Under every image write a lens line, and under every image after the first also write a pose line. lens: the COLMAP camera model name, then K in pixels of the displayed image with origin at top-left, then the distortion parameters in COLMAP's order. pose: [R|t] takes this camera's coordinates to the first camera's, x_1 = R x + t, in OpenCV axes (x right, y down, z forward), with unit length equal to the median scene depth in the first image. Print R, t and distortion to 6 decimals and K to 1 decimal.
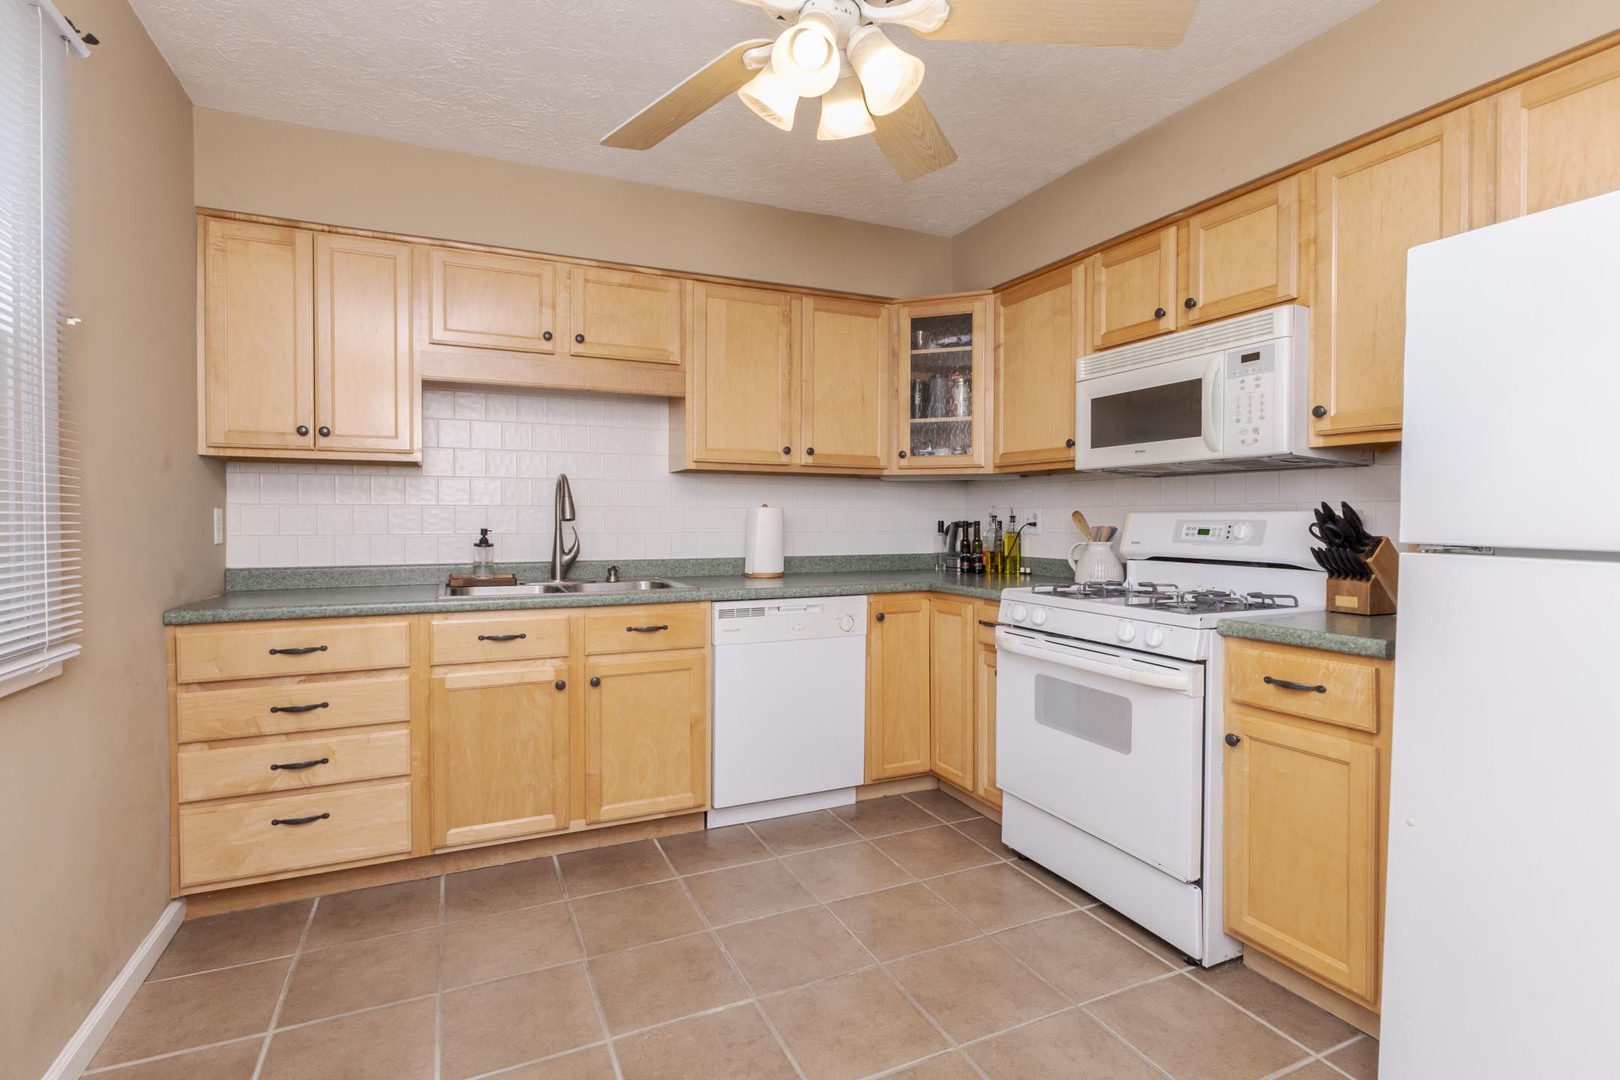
lens RADIAL K [[730.4, 0, 826.0], [0, 730.4, 529.9], [0, 0, 1]] dist [0.000000, 0.000215]
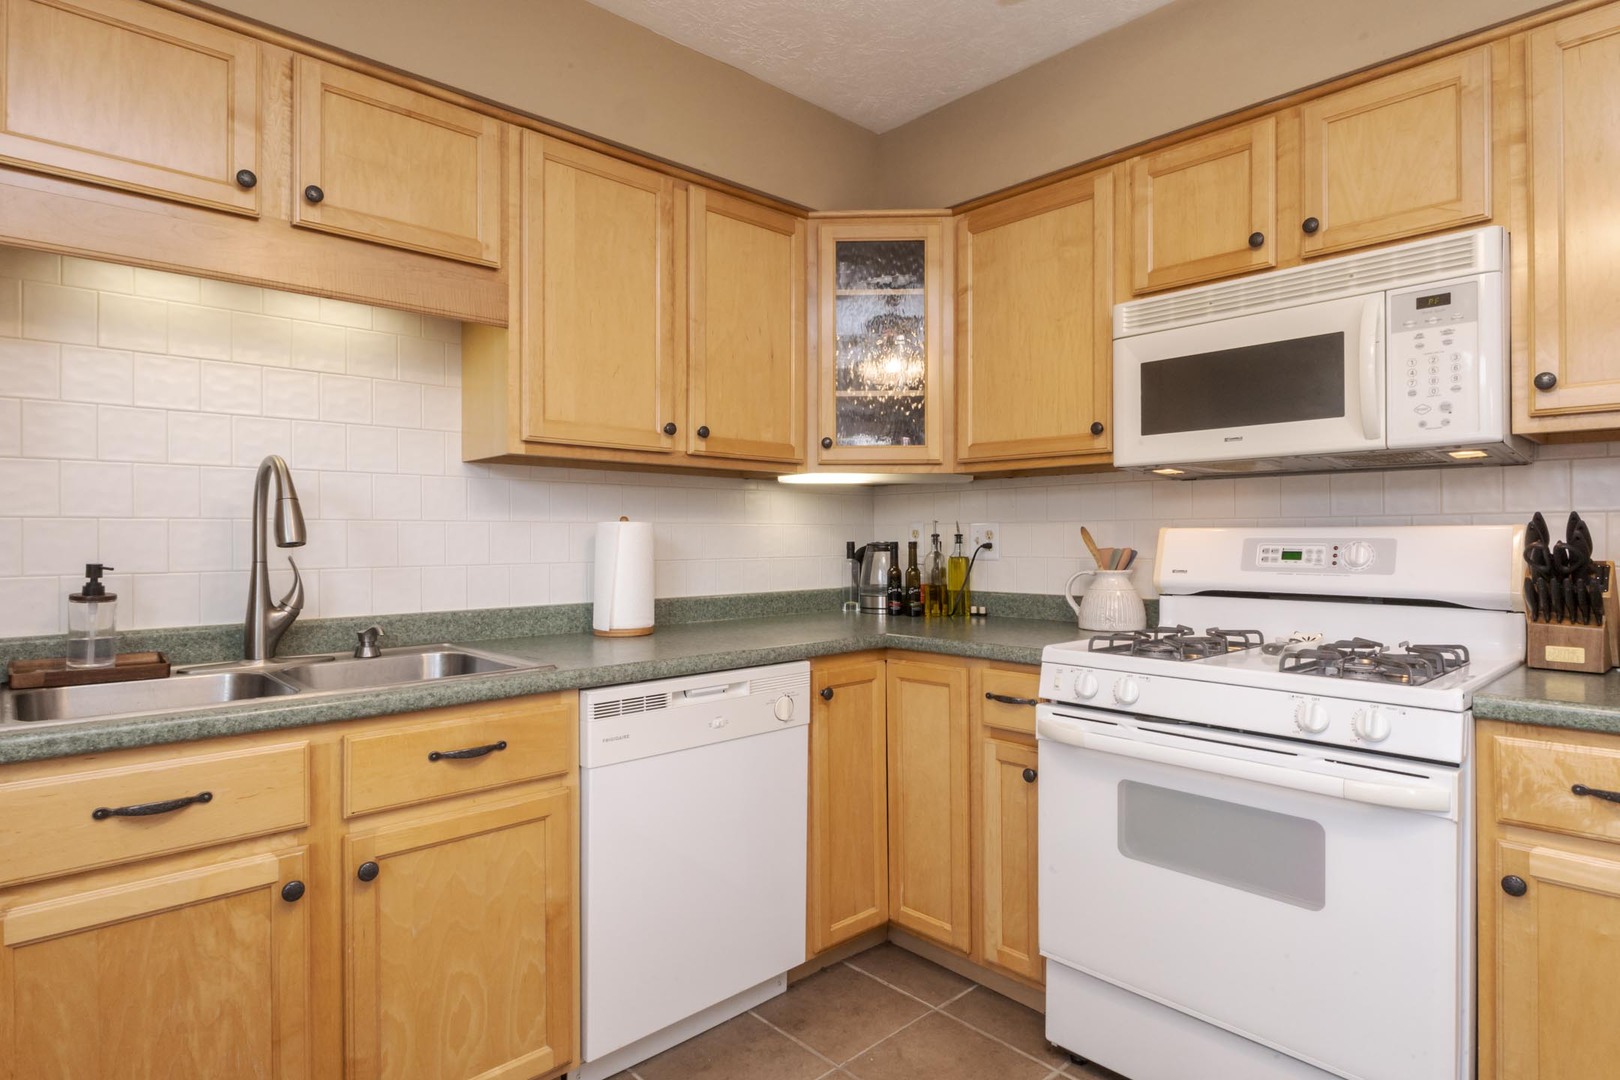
lens RADIAL K [[860.9, 0, 799.1], [0, 860.9, 540.1], [0, 0, 1]] dist [-0.001108, -0.001981]
pose [[0.961077, -0.005468, 0.276227, -0.166950], [0.009297, 0.999878, -0.012554, -0.005806], [-0.276125, 0.014634, 0.961010, 0.305281]]
